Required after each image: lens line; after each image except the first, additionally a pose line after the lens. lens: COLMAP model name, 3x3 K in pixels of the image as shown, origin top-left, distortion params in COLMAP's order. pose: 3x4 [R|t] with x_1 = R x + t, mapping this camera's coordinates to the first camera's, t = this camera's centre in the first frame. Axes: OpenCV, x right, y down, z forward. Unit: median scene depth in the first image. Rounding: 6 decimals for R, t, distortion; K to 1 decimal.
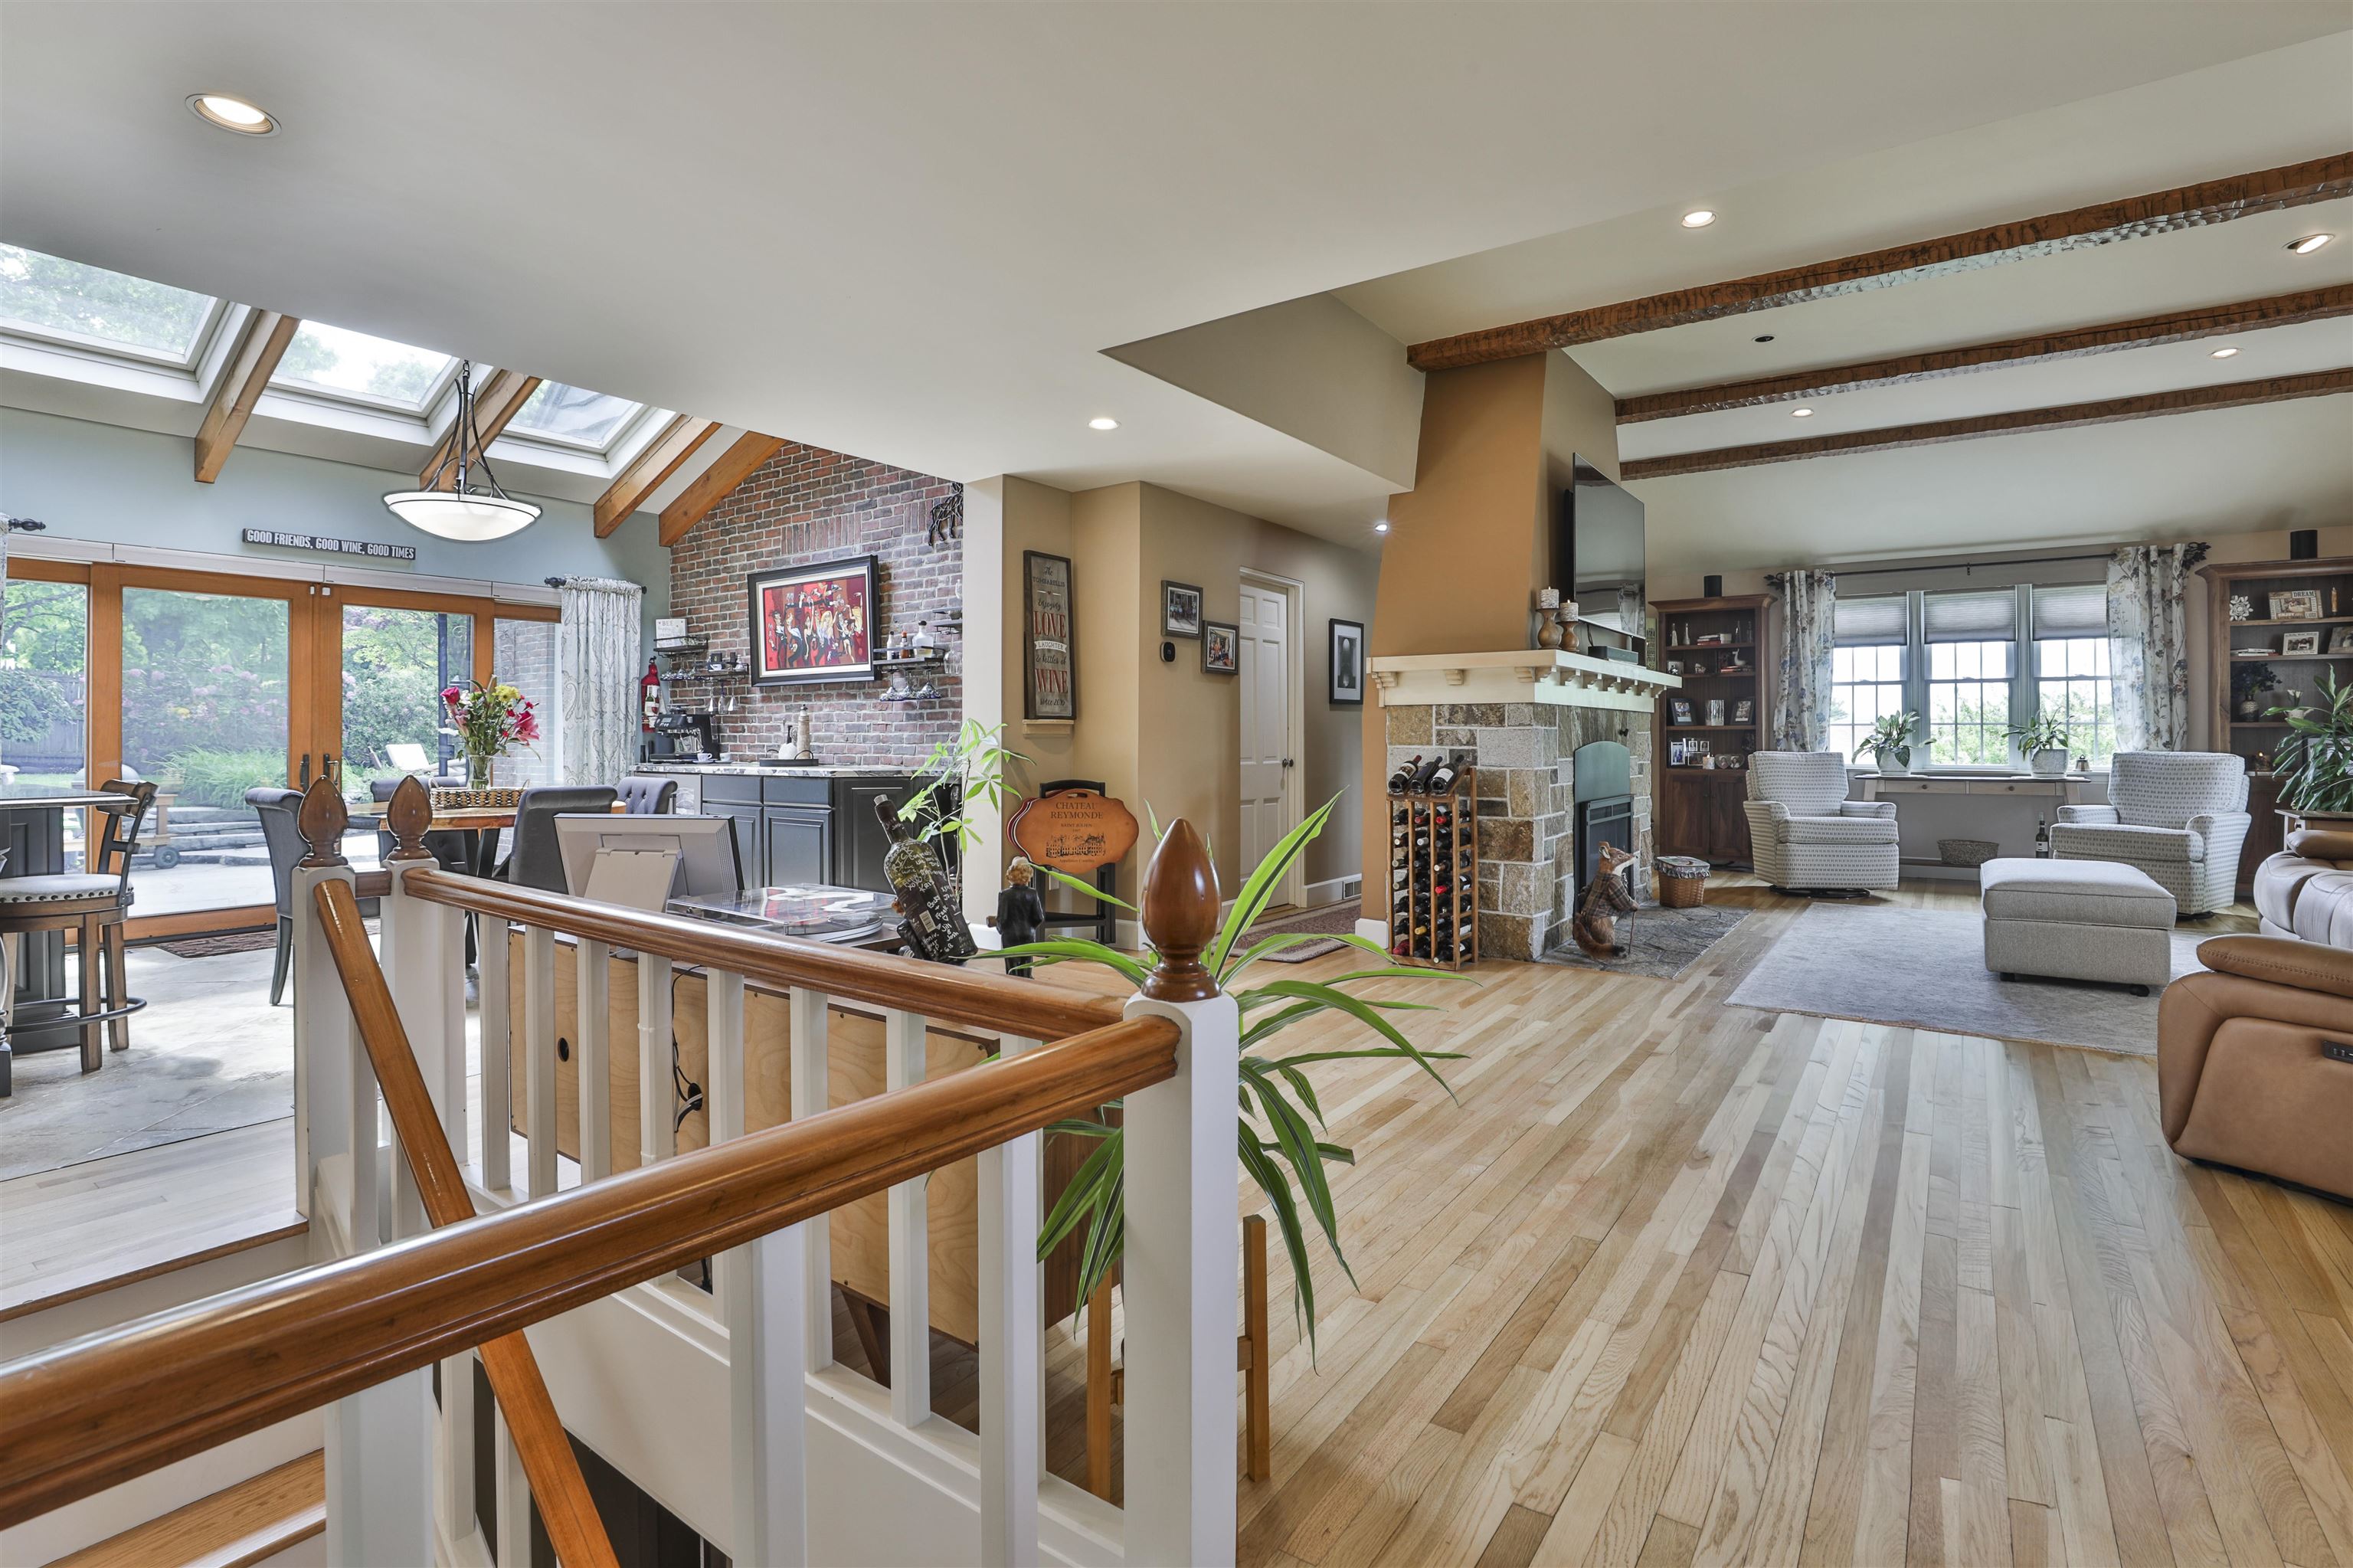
lens RADIAL K [[1101.8, 0, 1198.2], [0, 1101.8, 731.4], [0, 0, 1]] dist [-0.040025, 0.008083]
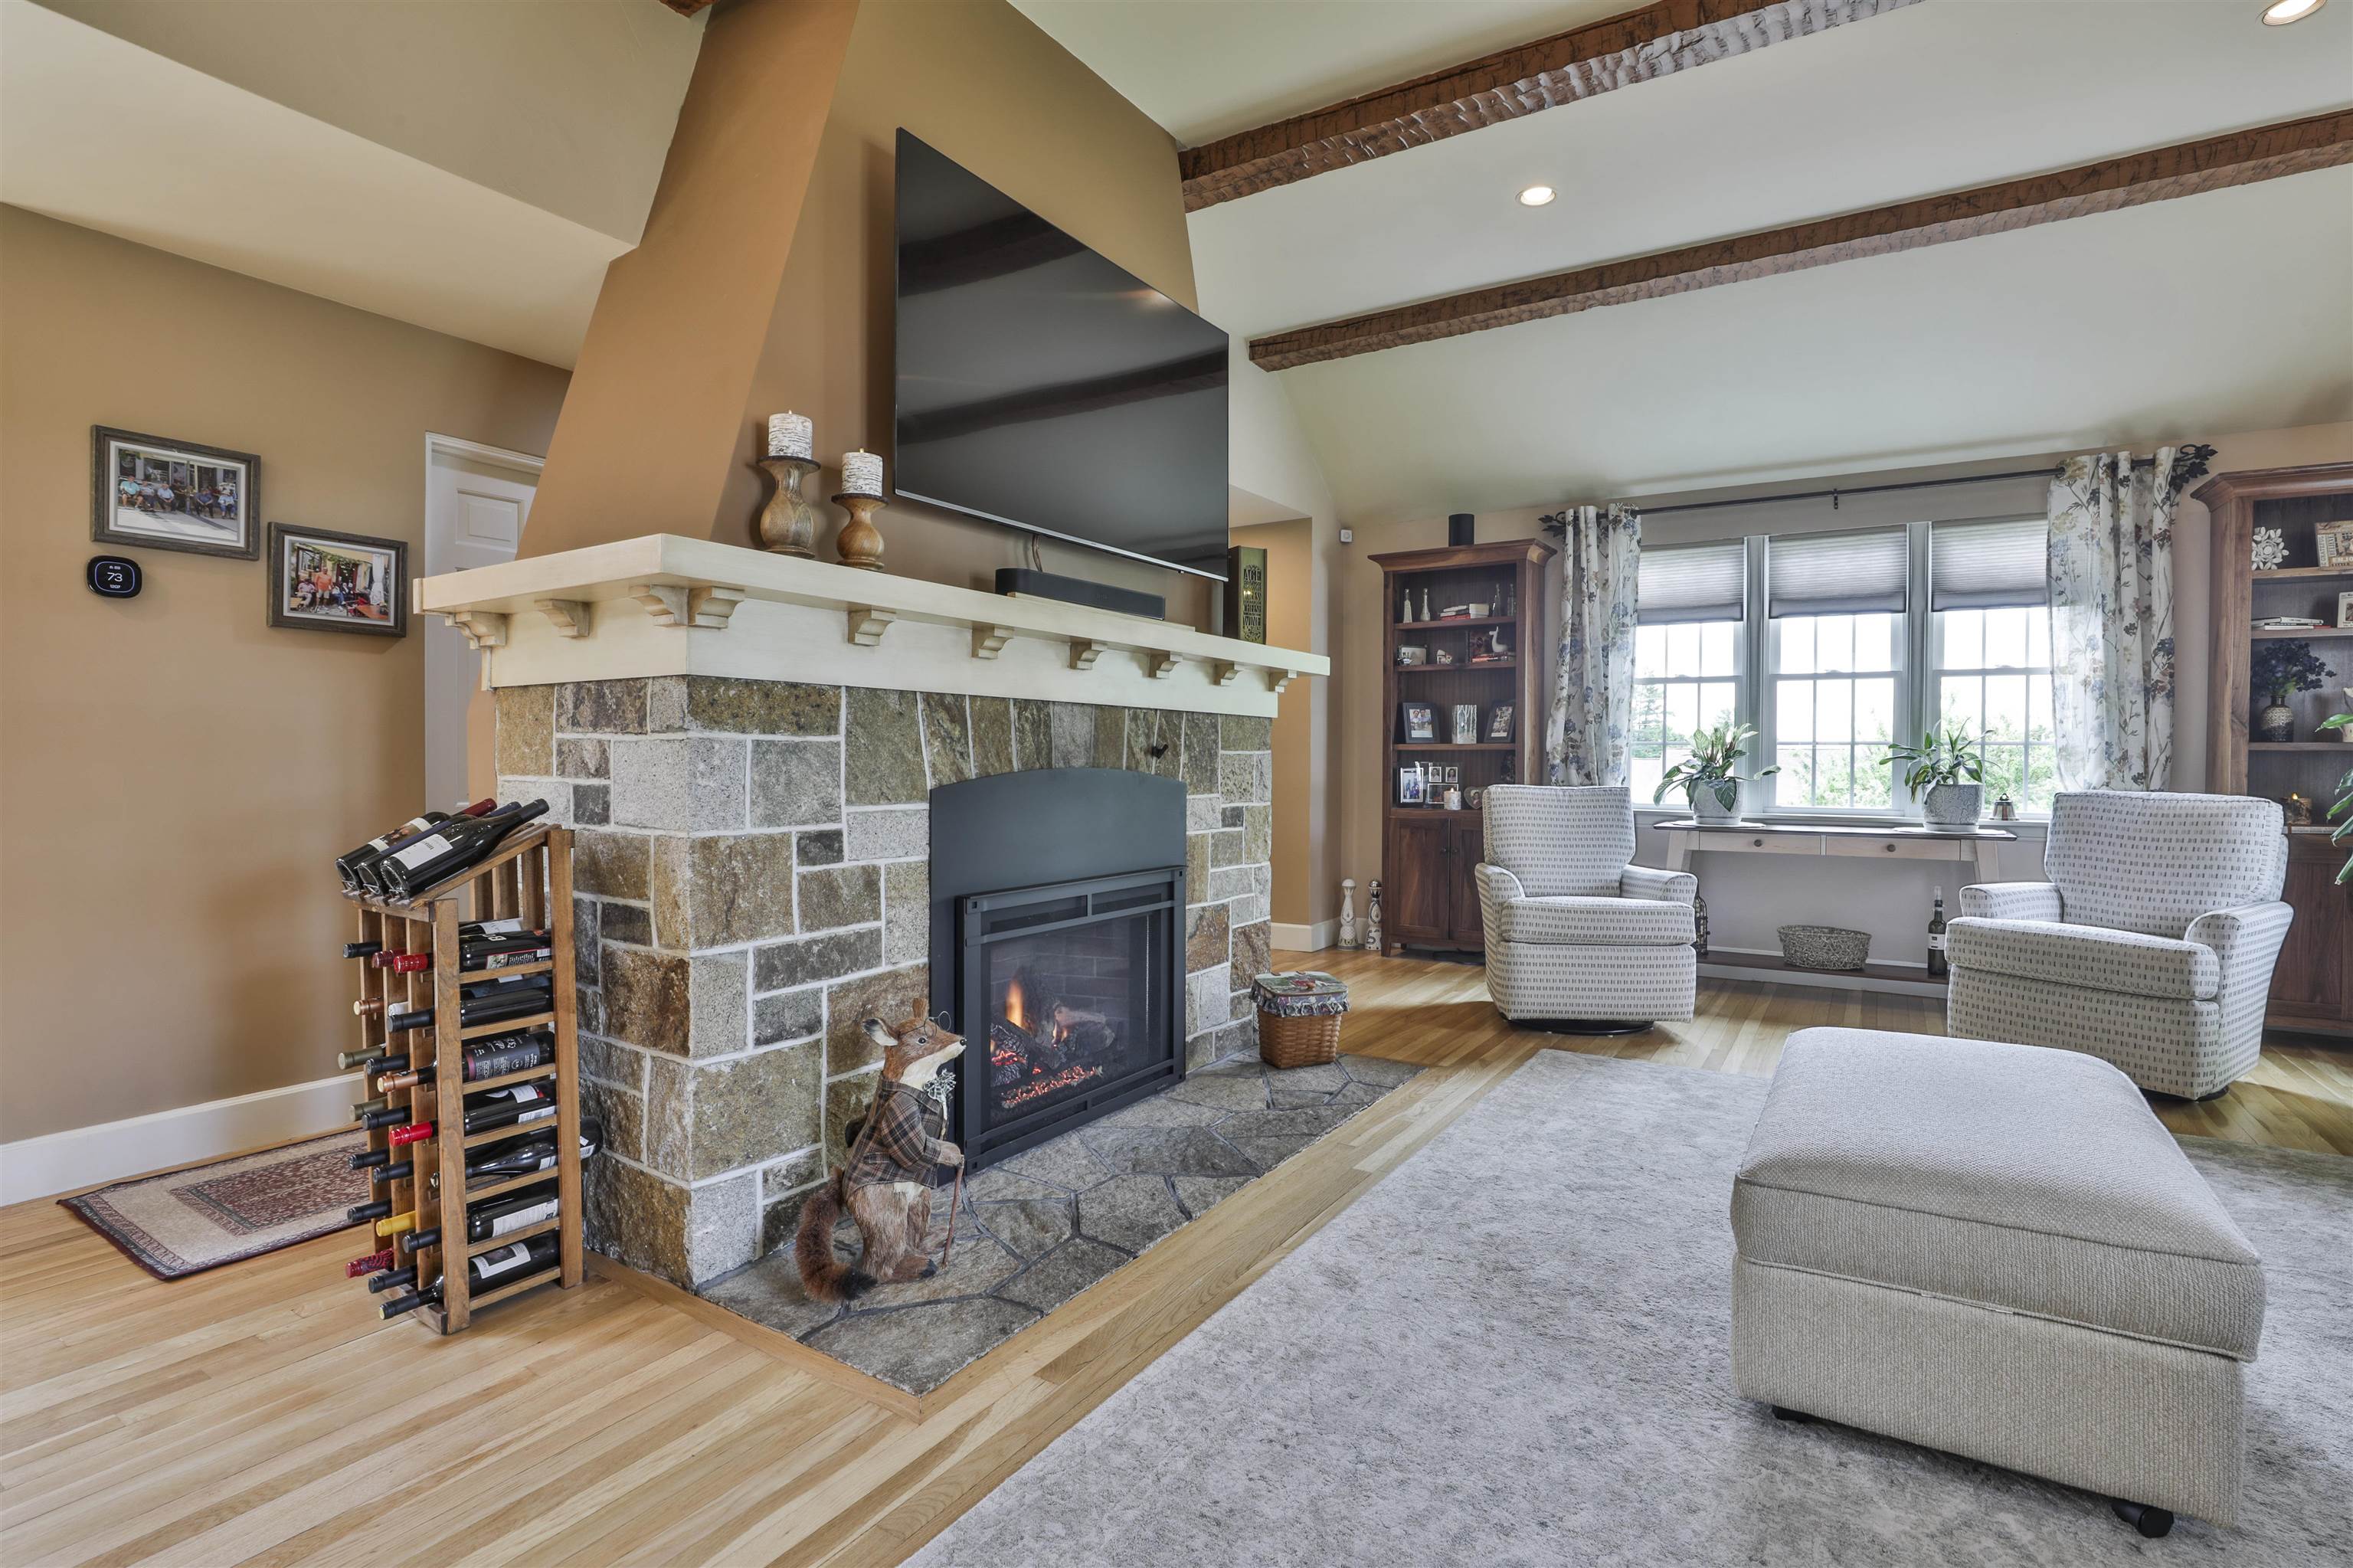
lens RADIAL K [[1101.8, 0, 1195.9], [0, 1101.8, 777.4], [0, 0, 1]] dist [-0.040025, 0.008083]
pose [[0.999030, 0.005299, 0.043719, 0.325650], [-0.006265, 0.999739, 0.021990, 0.001617], [-0.043592, -0.022242, 0.998802, 0.394927]]
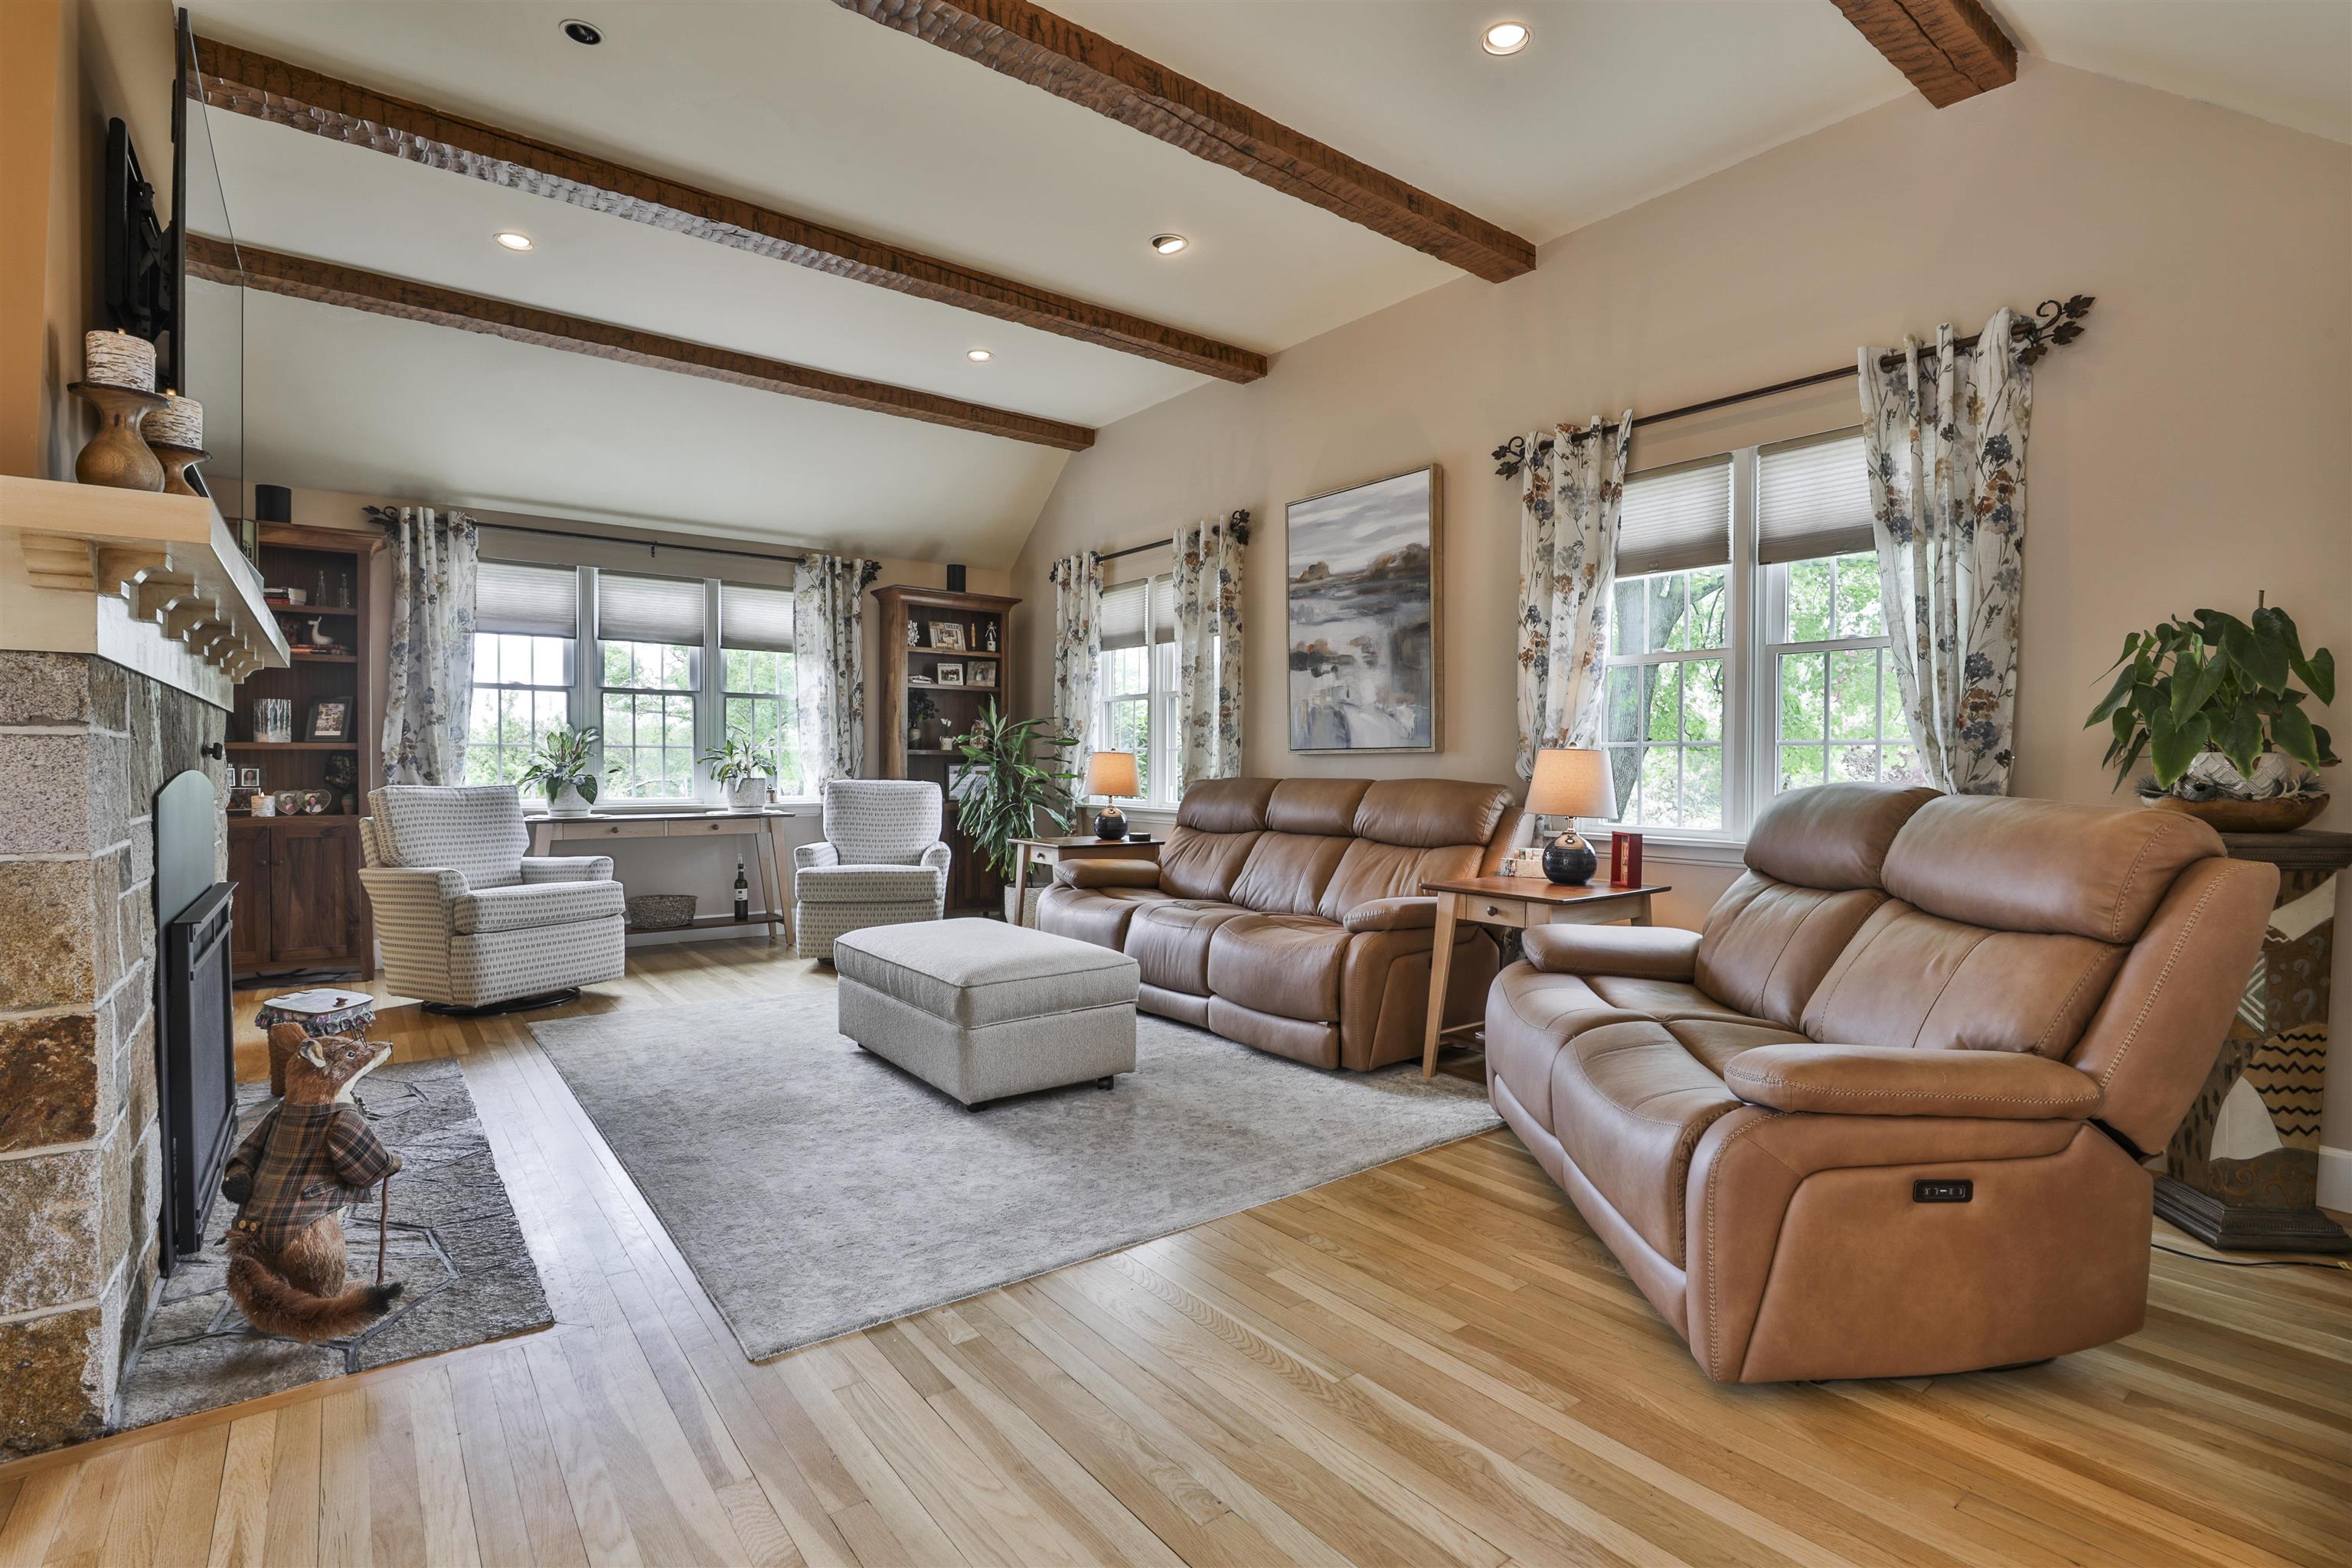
lens RADIAL K [[1101.3, 0, 1200.1], [0, 1101.3, 785.5], [0, 0, 1]] dist [-0.040025, 0.008083]
pose [[0.299935, -0.015742, 0.953830, 0.079015], [-0.008952, 0.999773, 0.019315, 0.002708], [-0.953918, -0.014332, 0.299727, 0.400931]]
